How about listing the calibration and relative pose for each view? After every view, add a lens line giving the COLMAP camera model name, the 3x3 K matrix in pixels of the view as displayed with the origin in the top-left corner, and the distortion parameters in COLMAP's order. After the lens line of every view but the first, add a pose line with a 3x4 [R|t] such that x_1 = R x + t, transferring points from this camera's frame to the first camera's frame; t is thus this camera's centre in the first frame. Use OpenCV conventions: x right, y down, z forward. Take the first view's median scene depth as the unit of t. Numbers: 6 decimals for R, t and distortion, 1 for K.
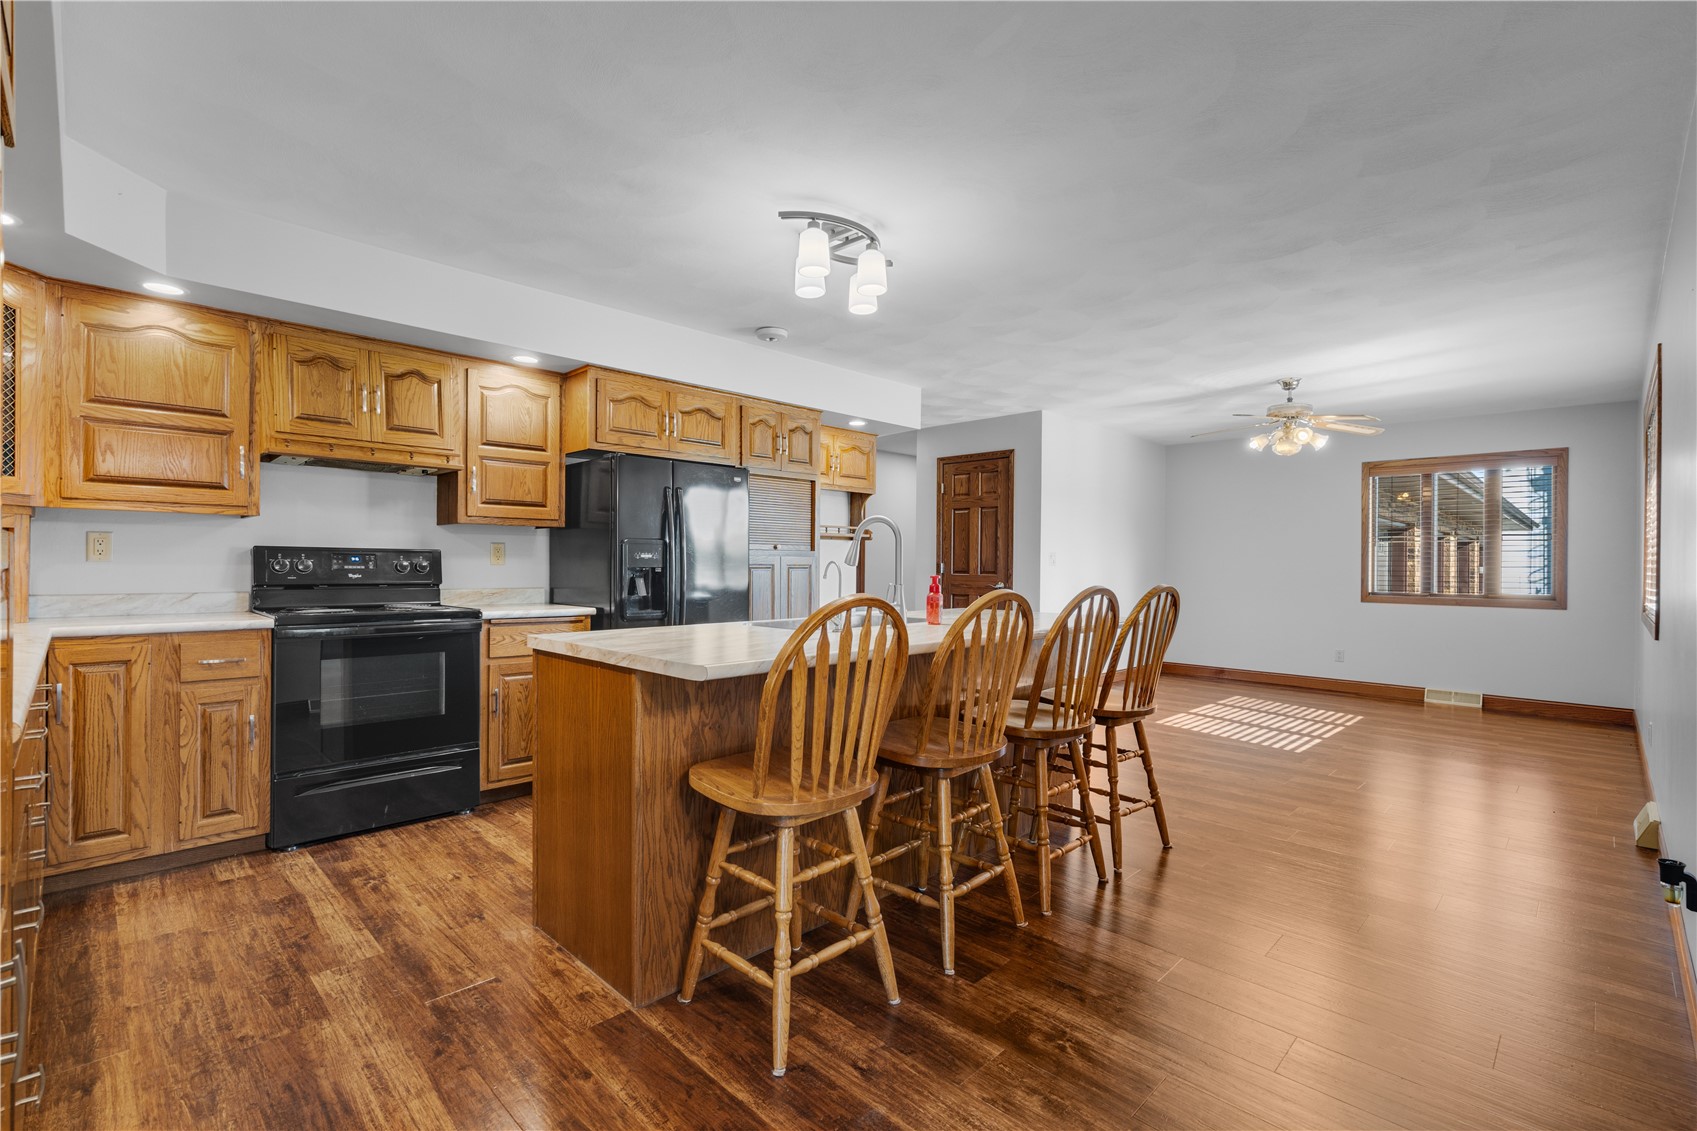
lens RADIAL K [[767.1, 0, 853.3], [0, 767.1, 557.8], [0, 0, 1]] dist [-0.004834, 0.002149]
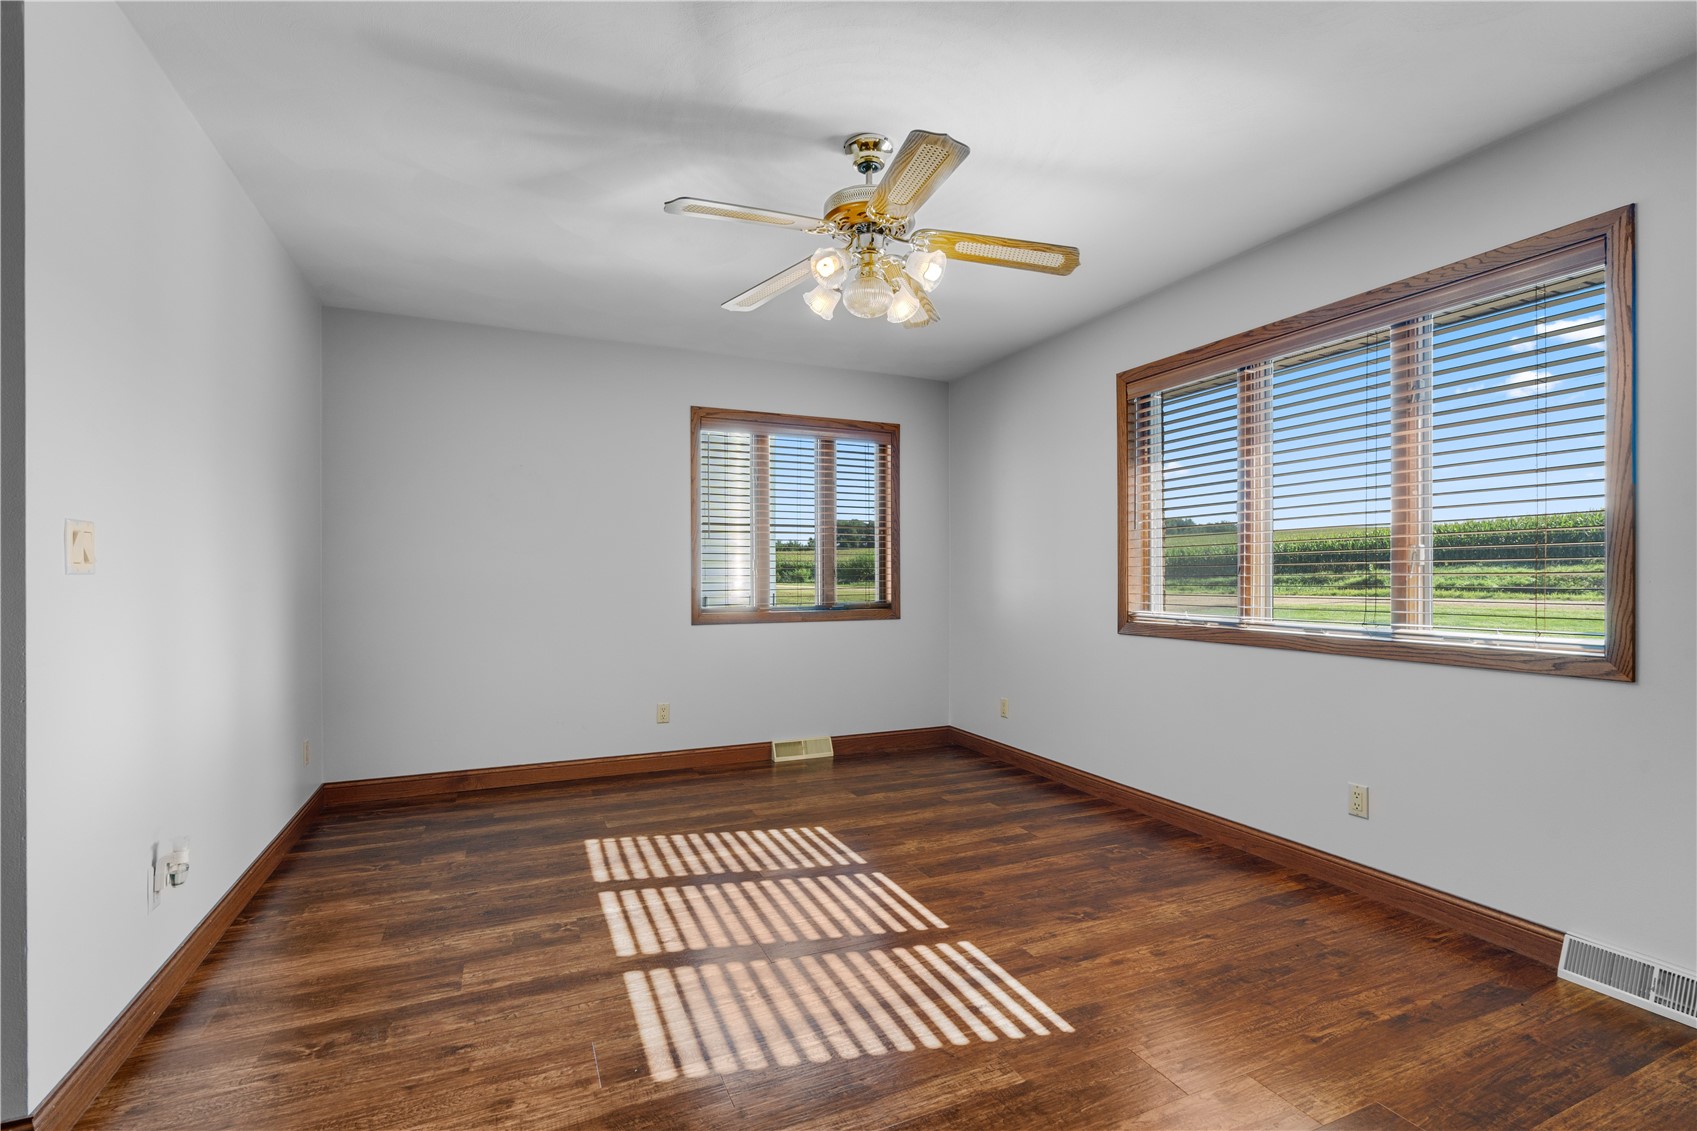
lens RADIAL K [[767.1, 0, 856.9], [0, 767.1, 574.9], [0, 0, 1]] dist [-0.004834, 0.002149]
pose [[0.353920, -0.015665, 0.935144, 0.124461], [-0.002473, 0.999841, 0.017685, 0.005014], [-0.935272, -0.008571, 0.353825, 0.700102]]
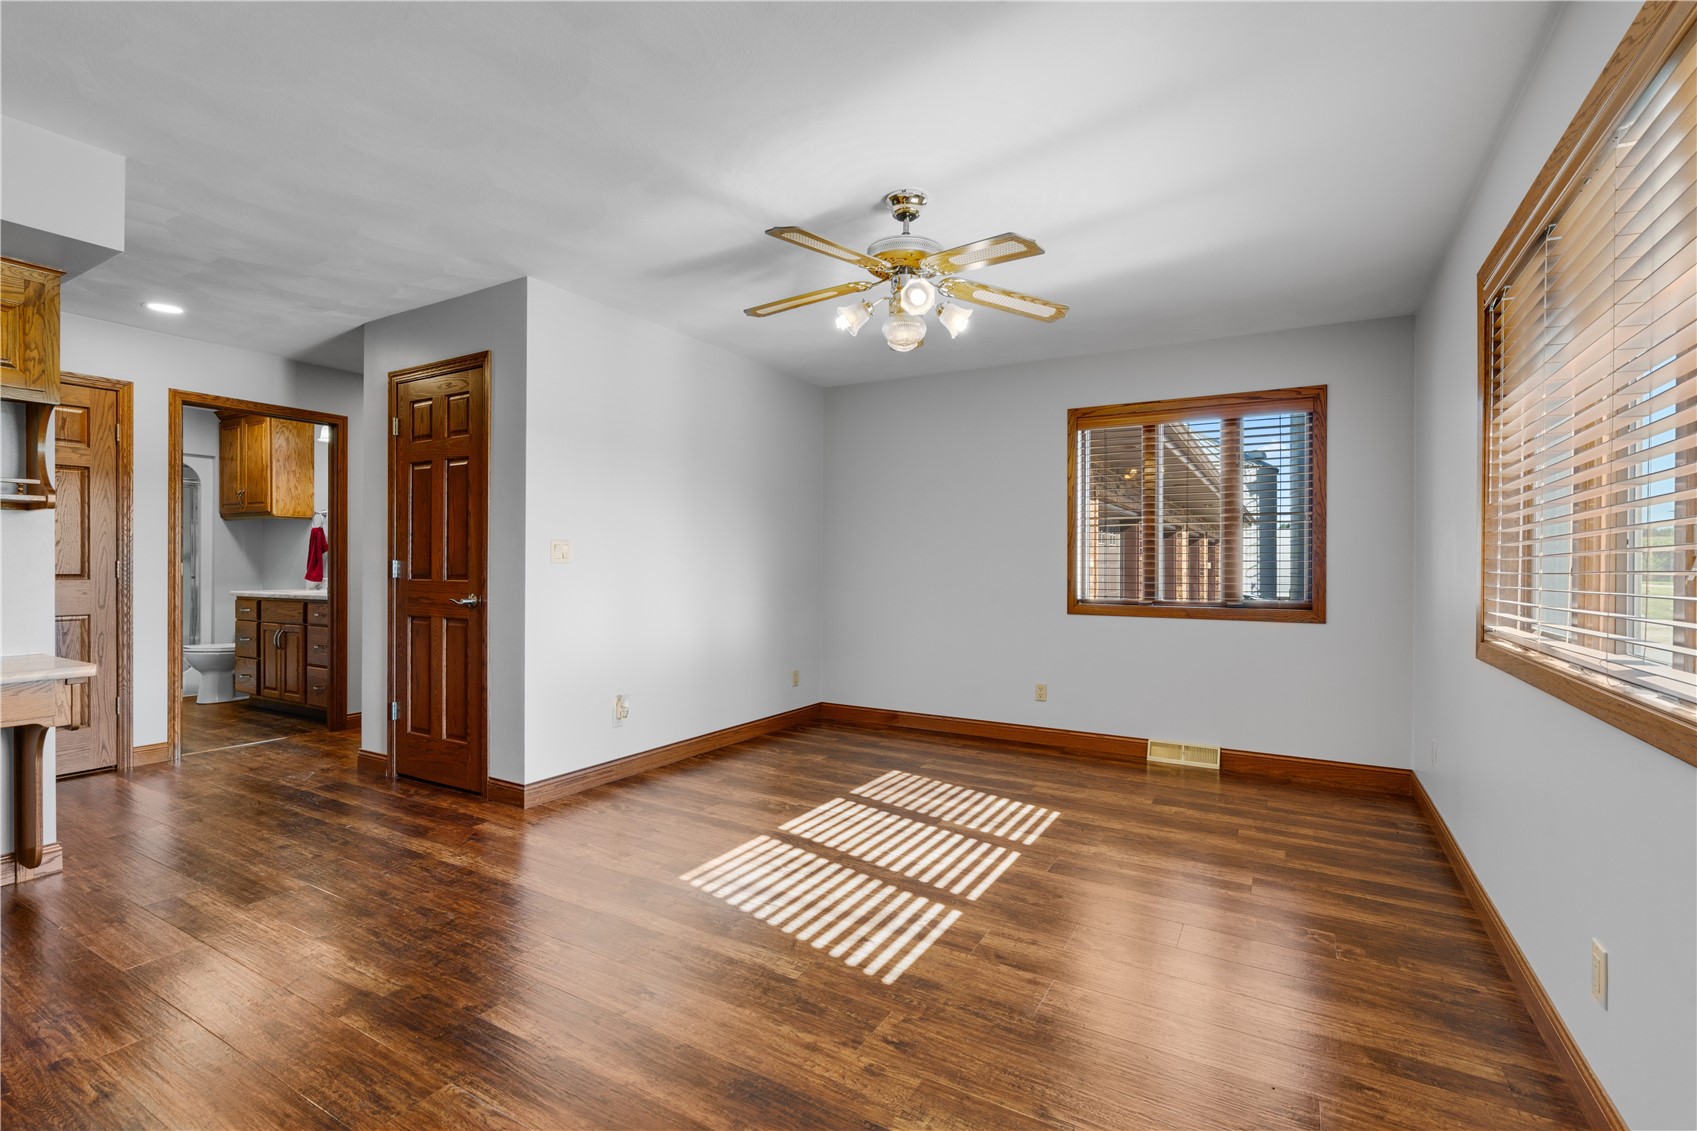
lens RADIAL K [[767.1, 0, 855.8], [0, 767.1, 560.1], [0, 0, 1]] dist [-0.004834, 0.002149]
pose [[0.966835, -0.005956, 0.255332, 0.332332], [0.005083, 0.999979, 0.004080, 0.006606], [-0.255351, -0.002647, 0.966845, 0.420188]]
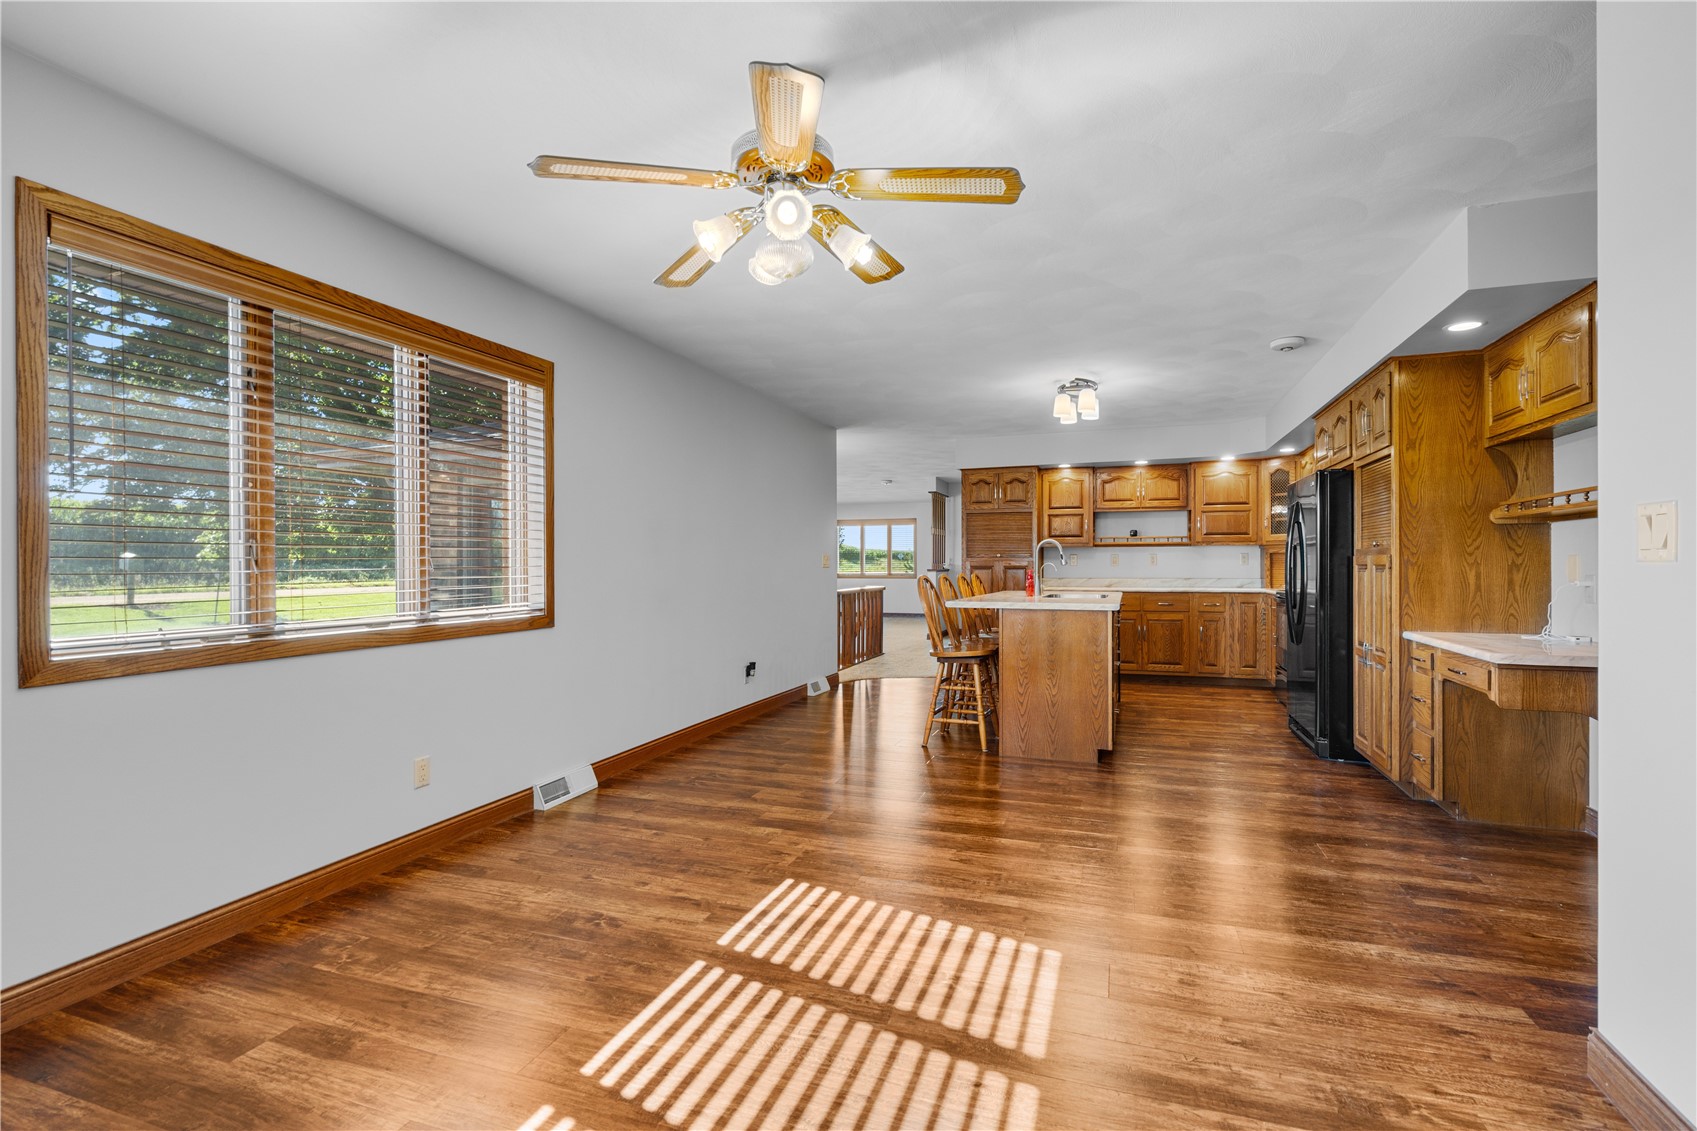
lens RADIAL K [[767.1, 0, 859.8], [0, 767.1, 566.7], [0, 0, 1]] dist [-0.004834, 0.002149]
pose [[-0.902913, -0.003811, -0.429806, 0.575619], [0.000173, 0.999957, -0.009229, 0.013852], [0.429823, -0.008407, -0.902874, 1.131362]]
